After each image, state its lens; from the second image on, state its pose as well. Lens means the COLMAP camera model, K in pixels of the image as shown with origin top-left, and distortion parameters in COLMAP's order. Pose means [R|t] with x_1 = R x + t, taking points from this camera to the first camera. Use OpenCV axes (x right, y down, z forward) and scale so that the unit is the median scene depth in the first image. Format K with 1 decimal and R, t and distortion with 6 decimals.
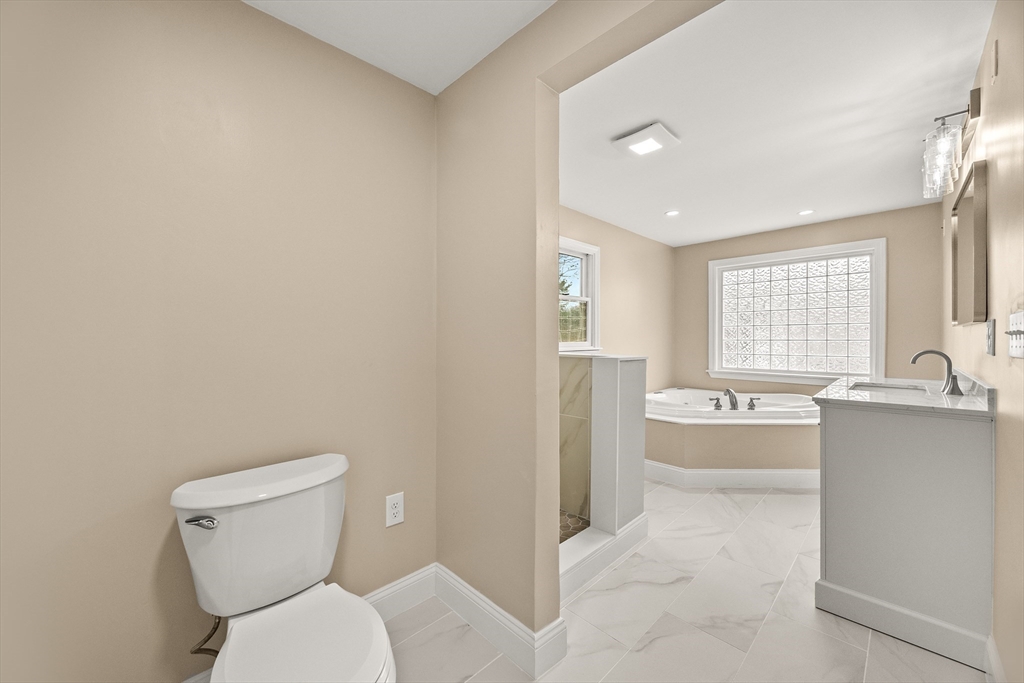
lens RADIAL K [[398.4, 0, 512.1], [0, 398.4, 338.2], [0, 0, 1]] dist [0.002154, 0.000286]
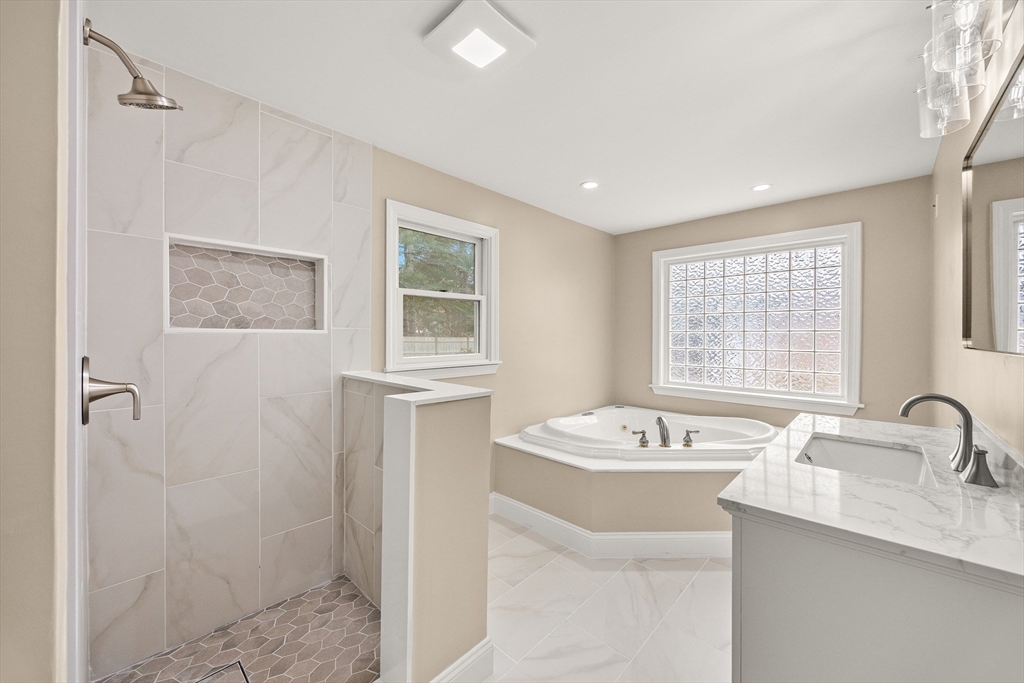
lens RADIAL K [[401.1, 0, 511.6], [0, 401.1, 334.8], [0, 0, 1]] dist [-0.000510, -0.000251]
pose [[0.999413, 0.004887, 0.033913, 0.219729], [-0.004899, 0.999988, 0.000291, -0.027271], [-0.033911, -0.000457, 0.999425, 0.231860]]
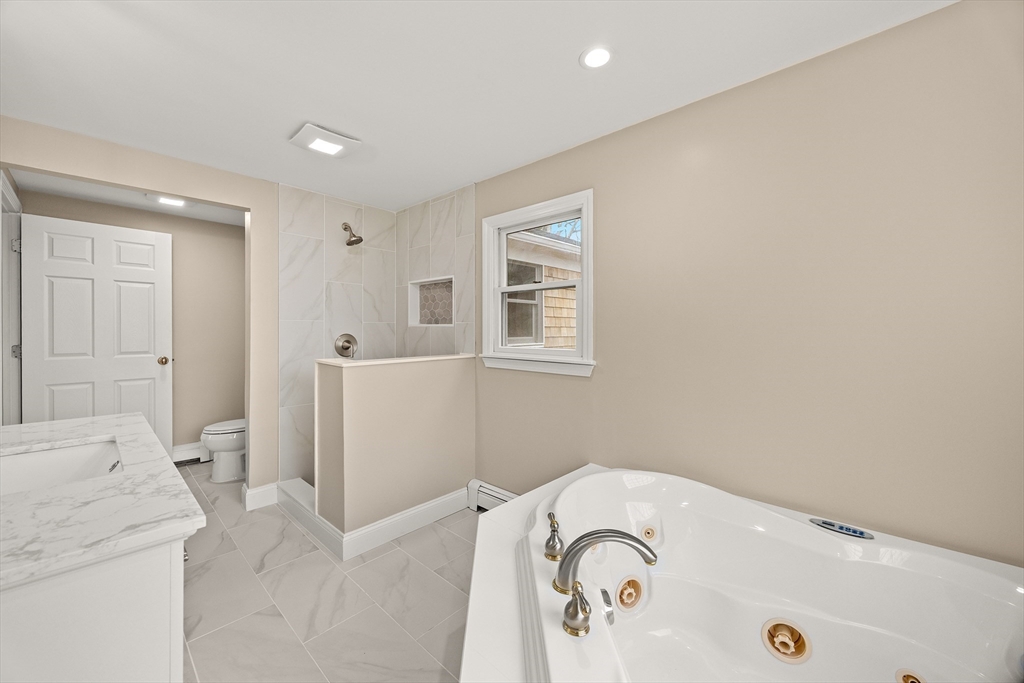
lens RADIAL K [[397.0, 0, 509.9], [0, 397.0, 330.0], [0, 0, 1]] dist [-0.000219, -0.000085]
pose [[0.022533, 0.006383, -0.999726, 0.794953], [0.000398, 0.999979, 0.006393, -0.025598], [0.999746, -0.000542, 0.022530, 0.865600]]
